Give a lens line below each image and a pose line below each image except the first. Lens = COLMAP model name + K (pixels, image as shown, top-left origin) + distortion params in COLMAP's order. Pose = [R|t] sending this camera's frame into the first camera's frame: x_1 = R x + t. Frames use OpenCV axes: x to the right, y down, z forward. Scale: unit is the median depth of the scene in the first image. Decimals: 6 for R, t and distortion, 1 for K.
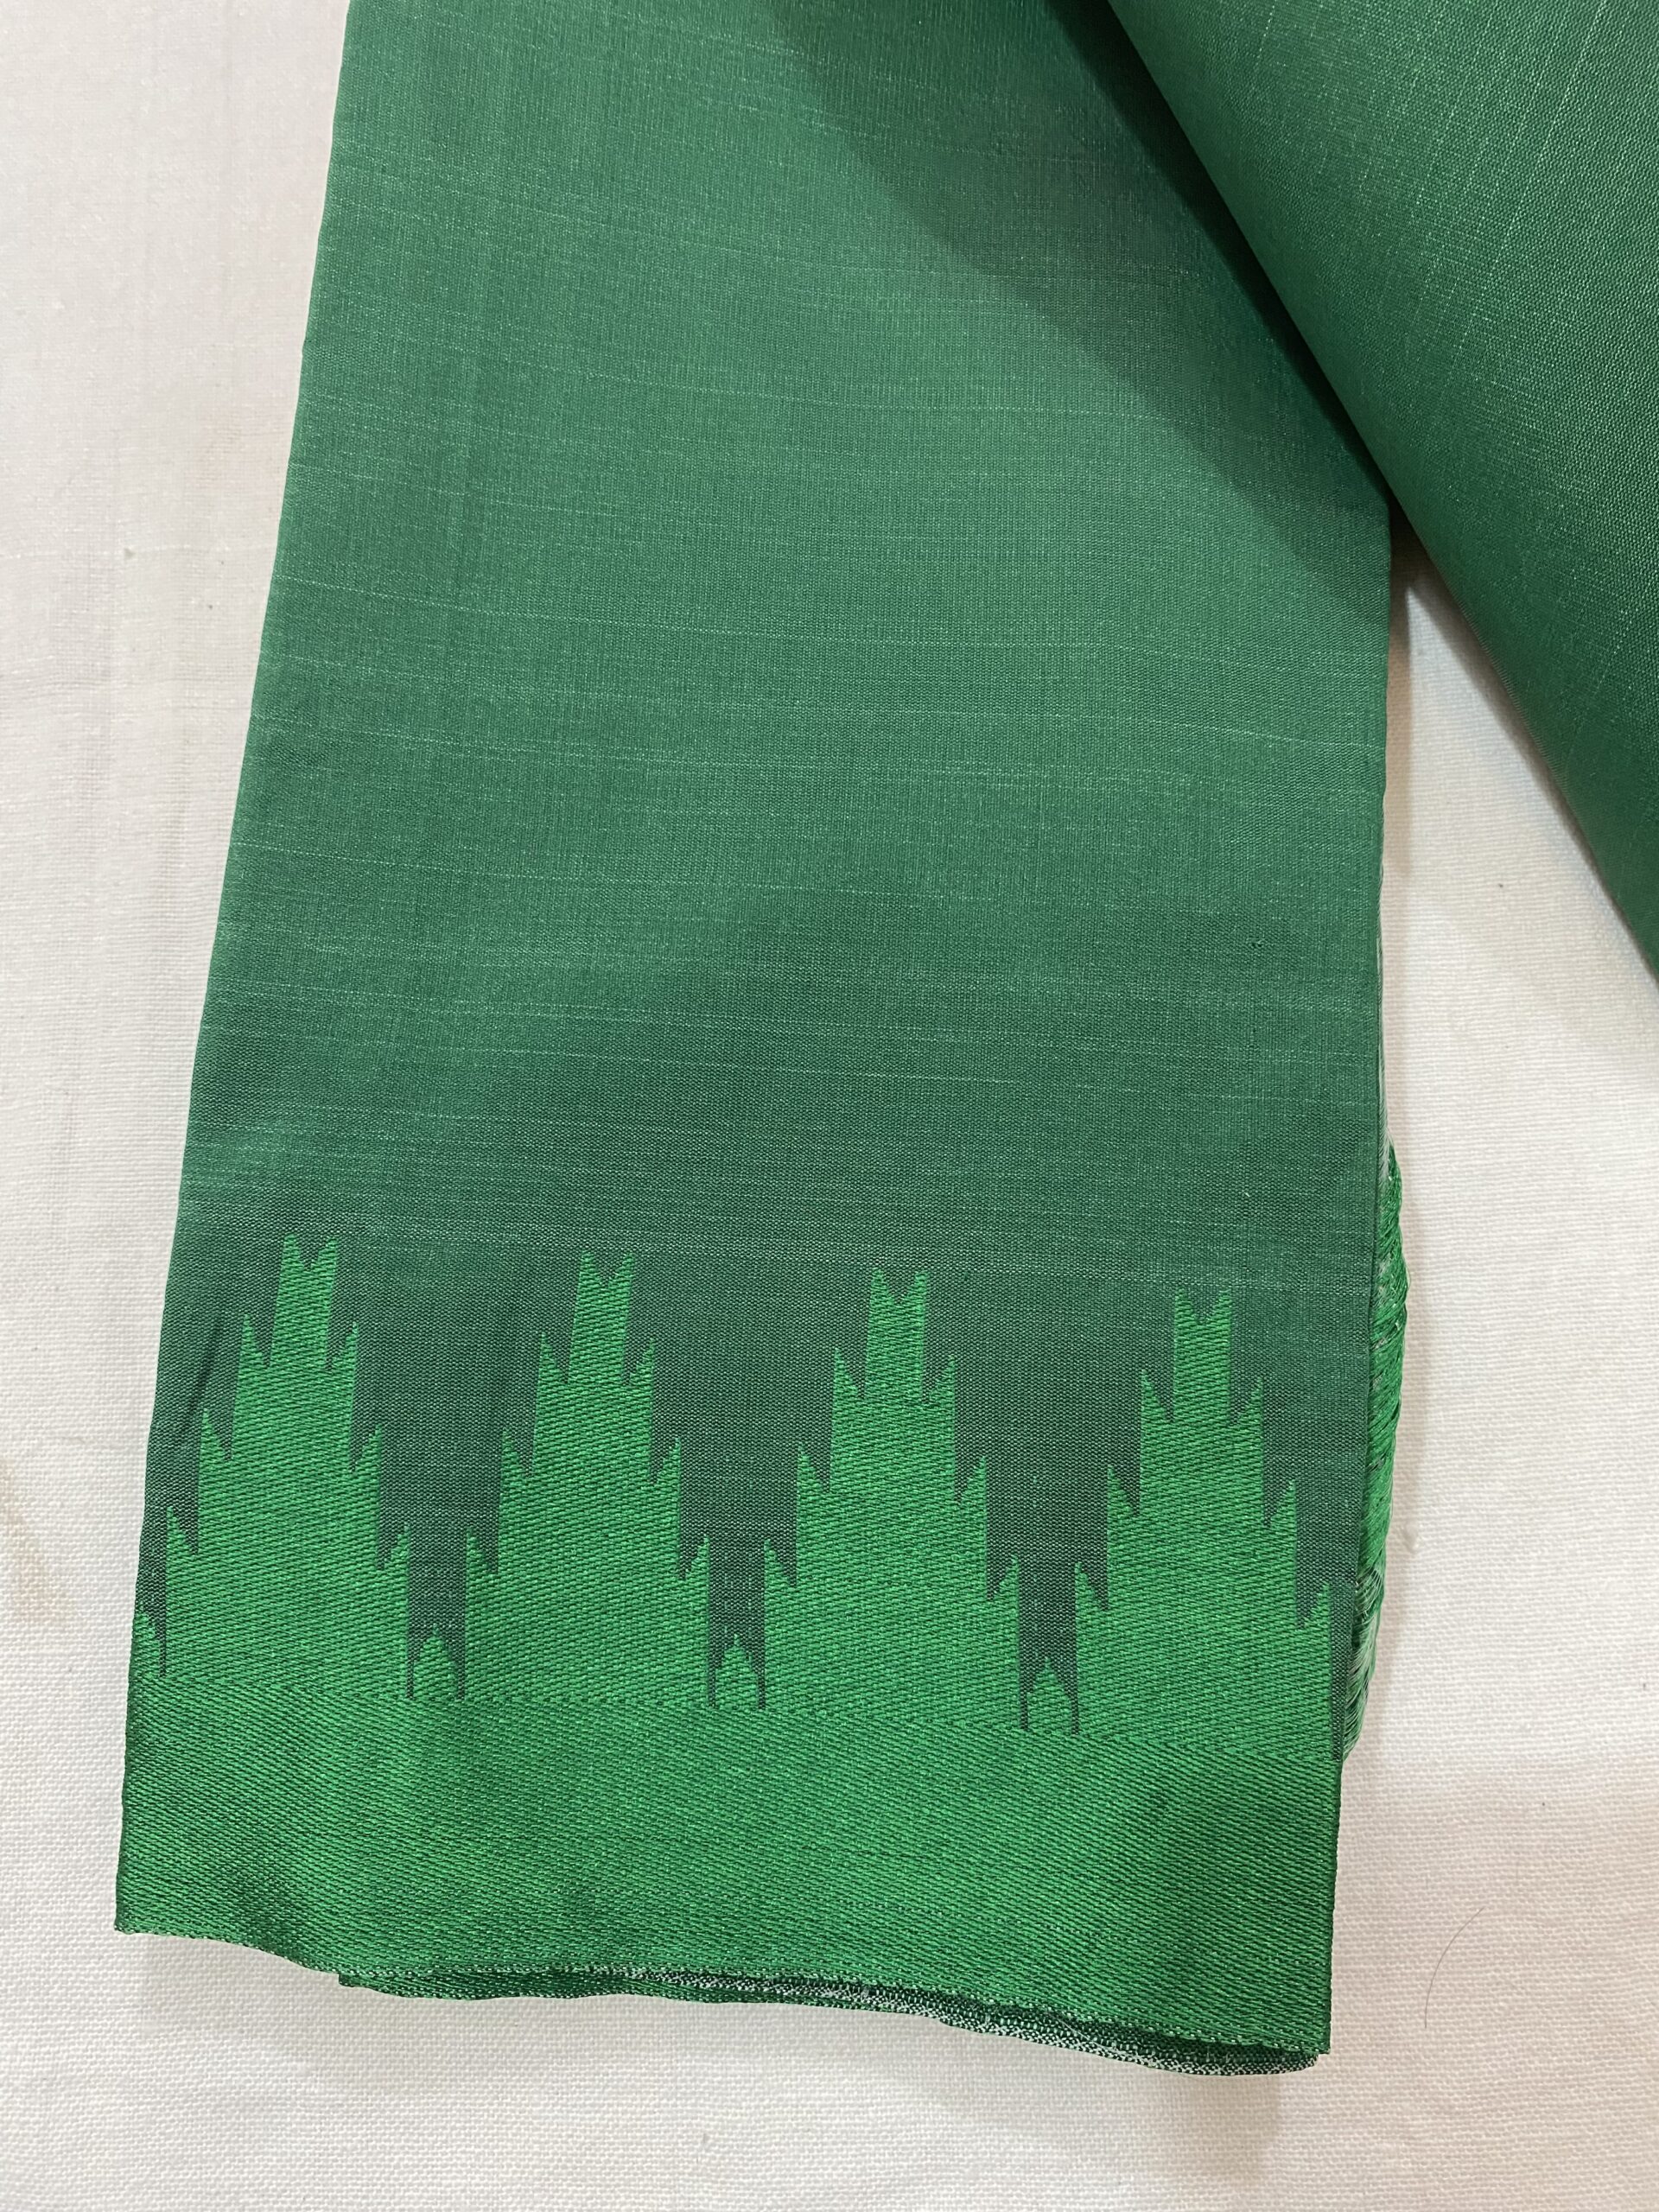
lens RADIAL K [[1835.4, 0, 816.0], [0, 1835.4, 1106.4], [0, 0, 1]] dist [-0.048415, 0.012300]
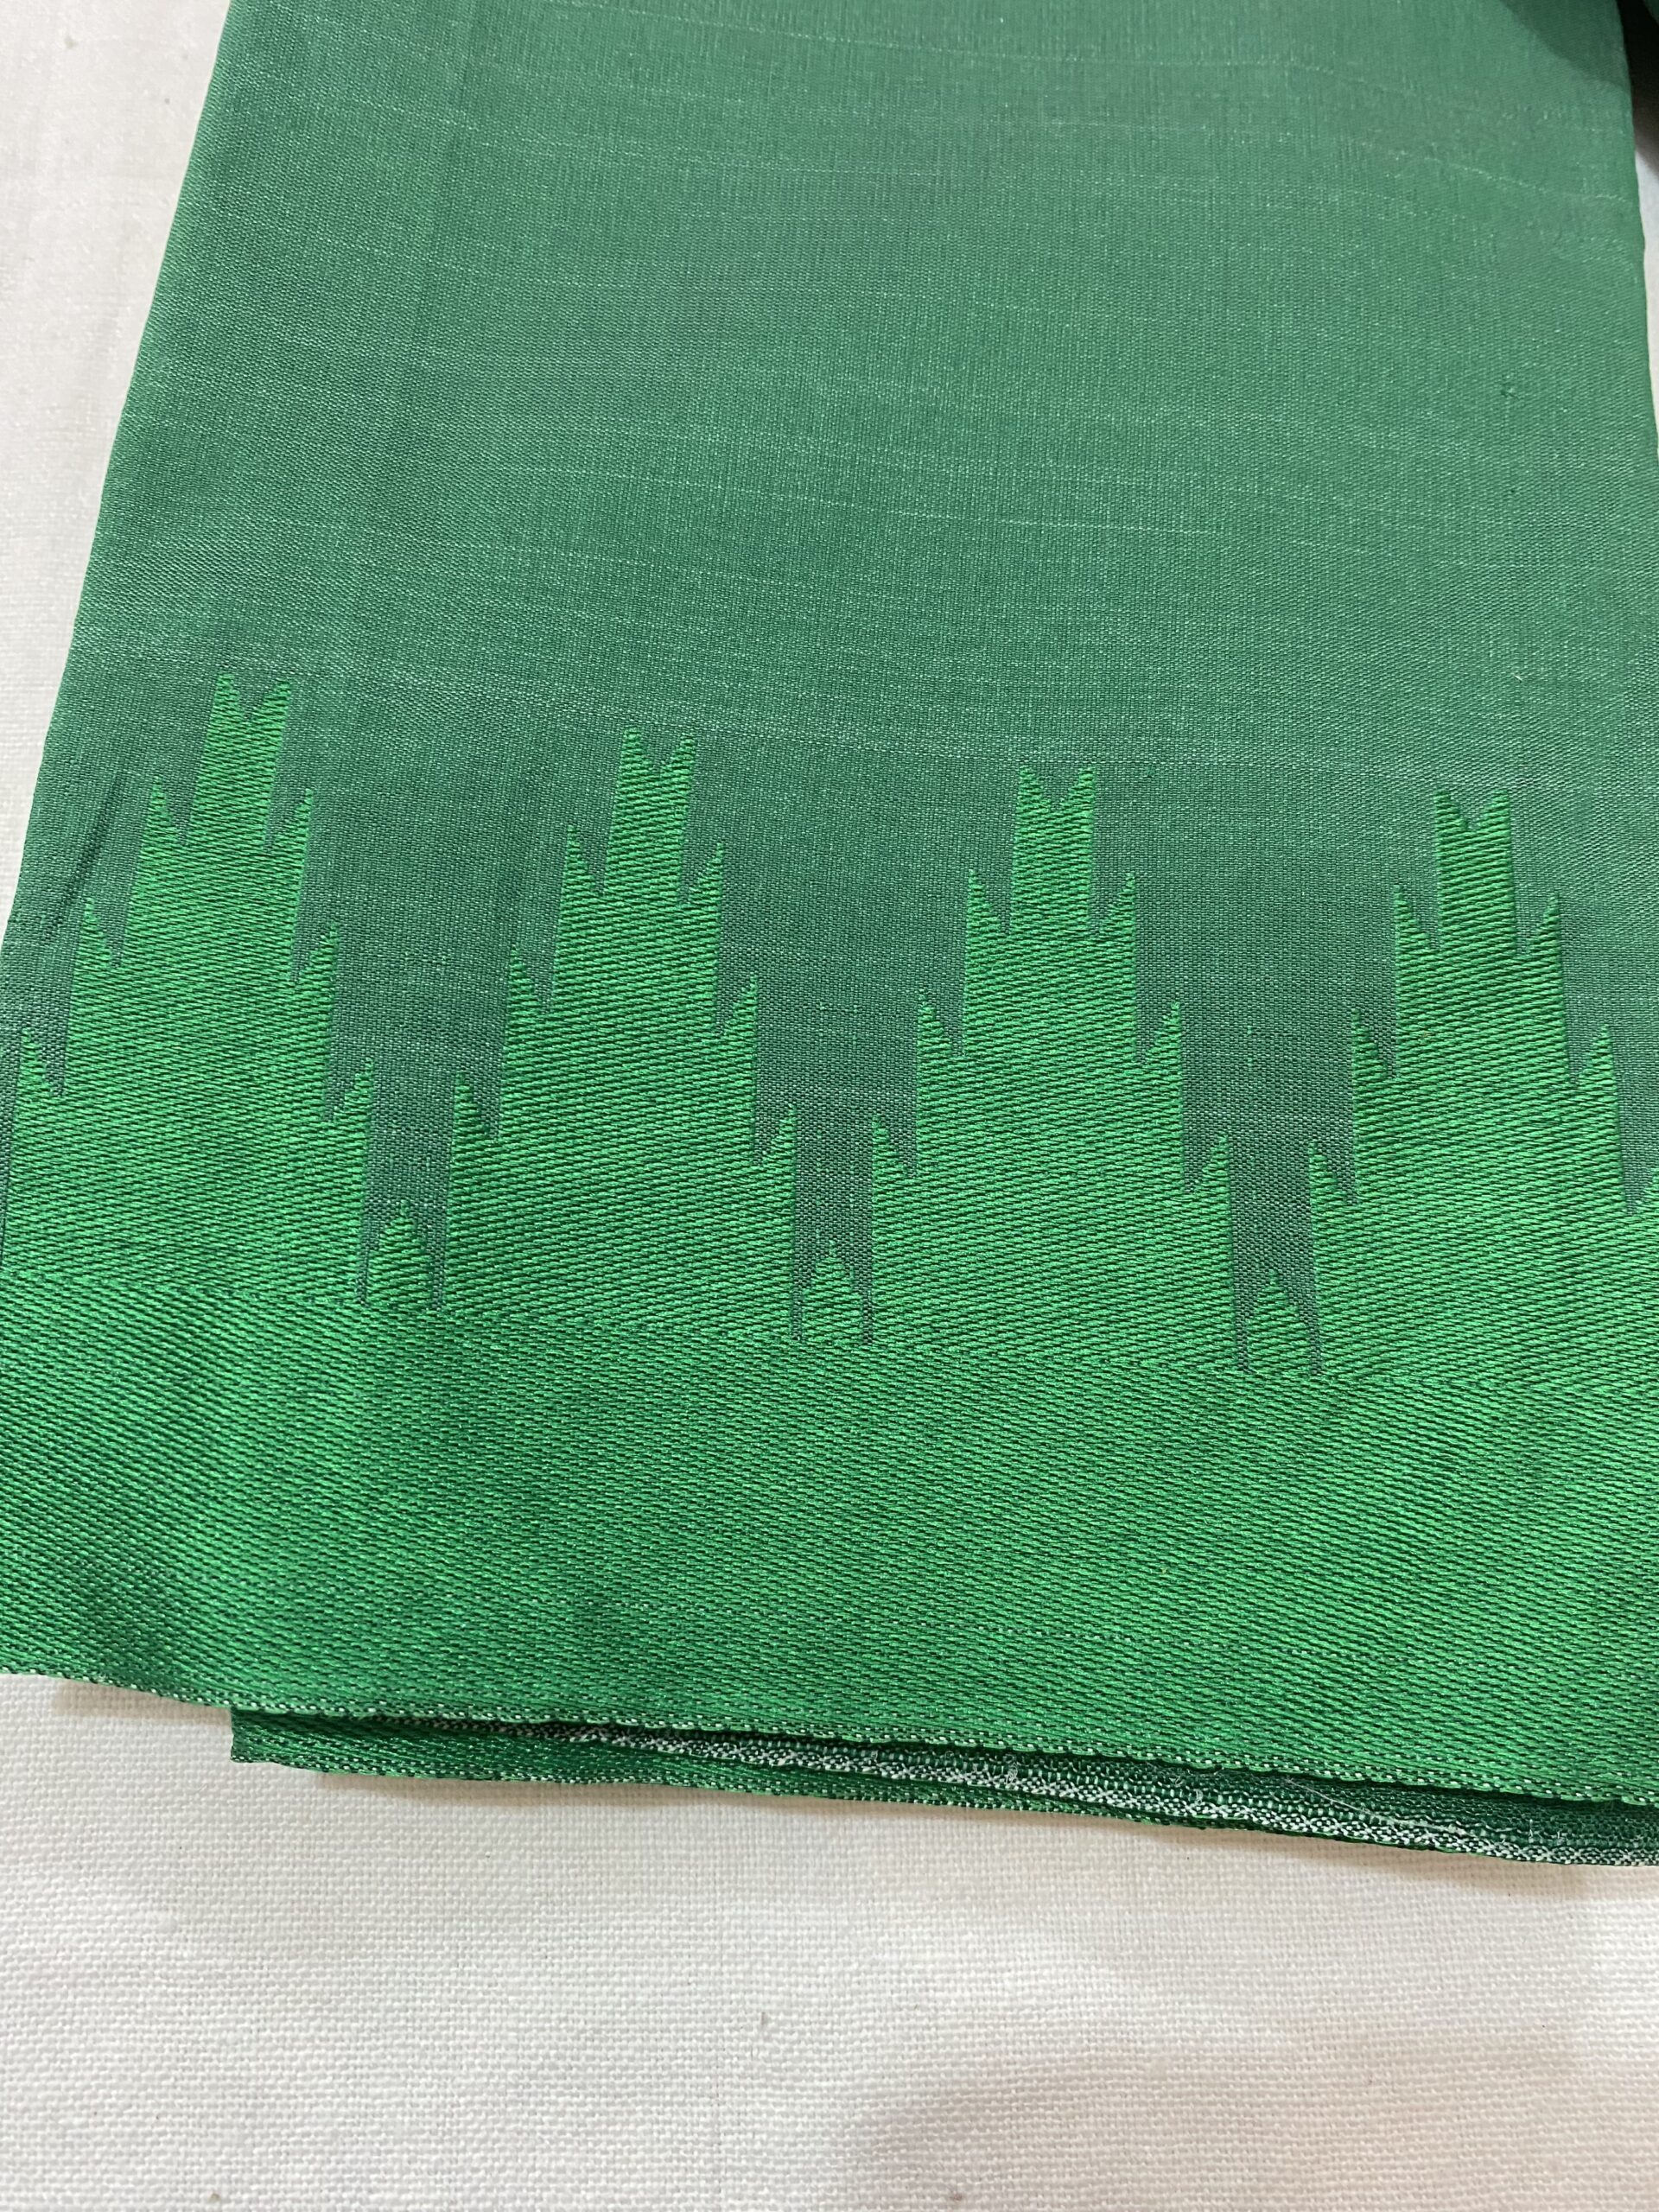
lens RADIAL K [[1836.5, 0, 829.5], [0, 1836.5, 1106.0], [0, 0, 1]] dist [-0.050370, 0.019395]
pose [[0.998660, 0.022334, 0.046691, -0.078448], [-0.016494, 0.992403, -0.121918, 0.322566], [-0.049059, 0.120984, 0.991441, 0.291929]]
